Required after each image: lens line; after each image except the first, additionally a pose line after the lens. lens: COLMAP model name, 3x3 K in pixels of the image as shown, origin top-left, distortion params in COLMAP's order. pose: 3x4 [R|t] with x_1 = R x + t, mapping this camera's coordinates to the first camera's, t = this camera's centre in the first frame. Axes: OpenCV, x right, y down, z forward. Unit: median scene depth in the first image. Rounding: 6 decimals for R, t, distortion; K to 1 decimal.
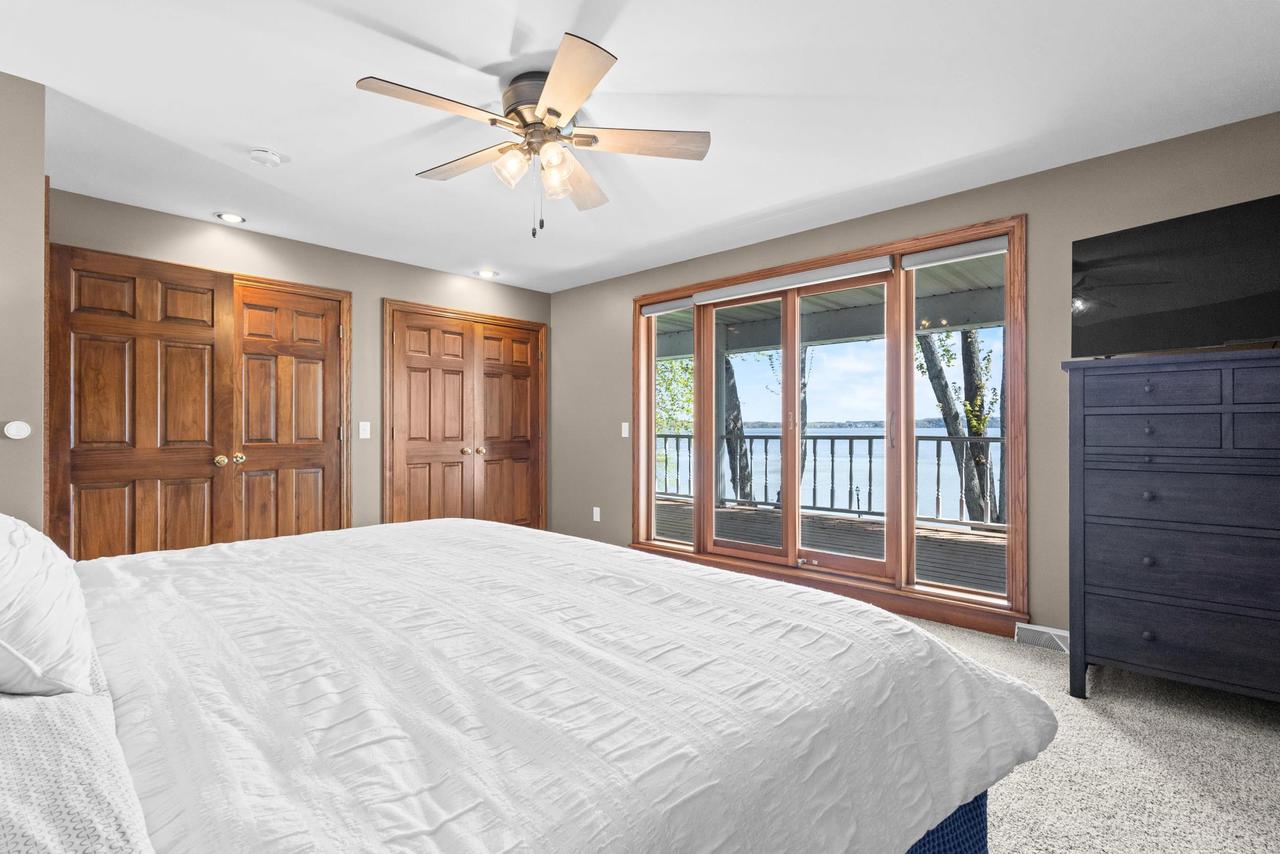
lens RADIAL K [[585.5, 0, 640.0], [0, 585.5, 427.0], [0, 0, 1]] dist [0.008751, 0.000059]
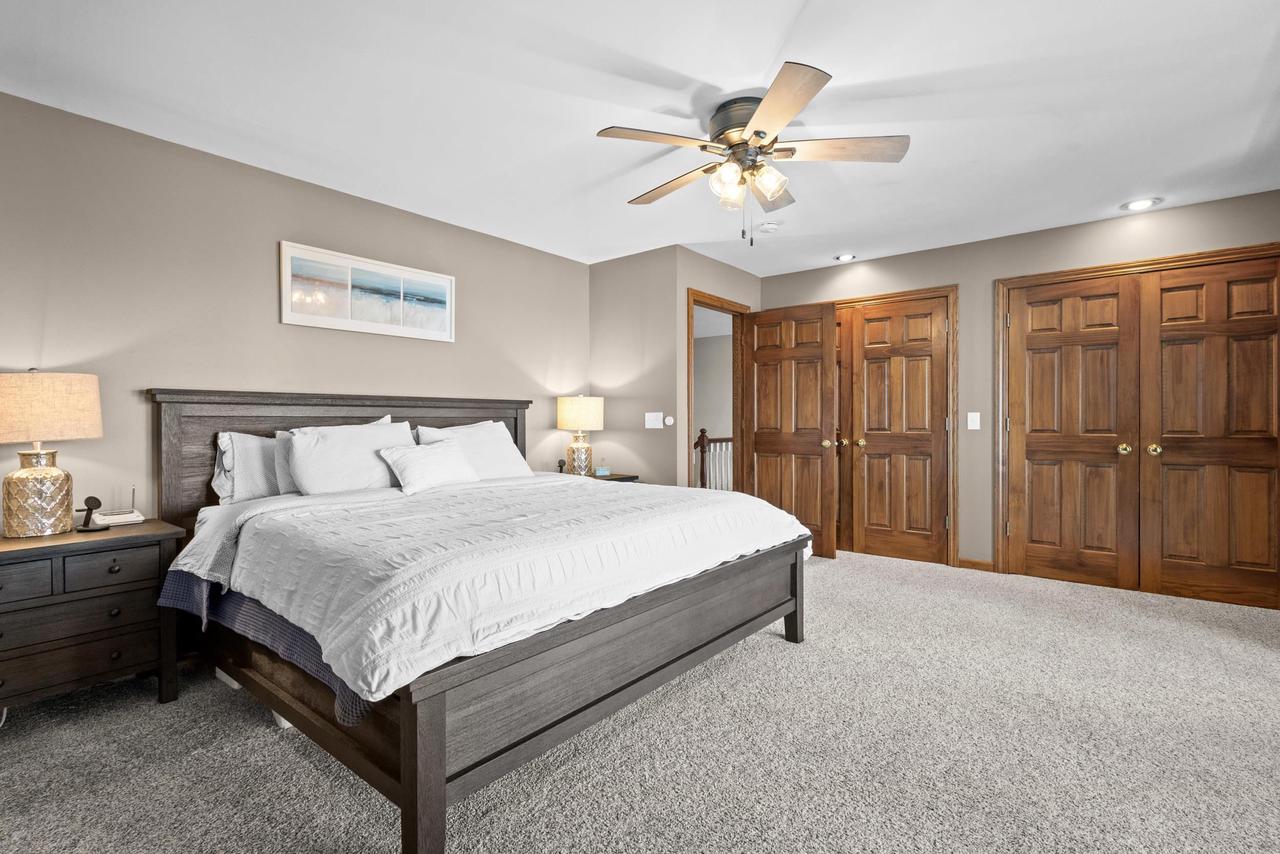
lens RADIAL K [[585.5, 0, 640.0], [0, 585.5, 427.0], [0, 0, 1]] dist [0.008751, 0.000059]
pose [[0.092588, 0.011491, -0.995638, 0.508151], [0.006953, 0.999902, 0.012187, -0.000211], [0.995680, -0.008051, 0.092499, 0.390569]]
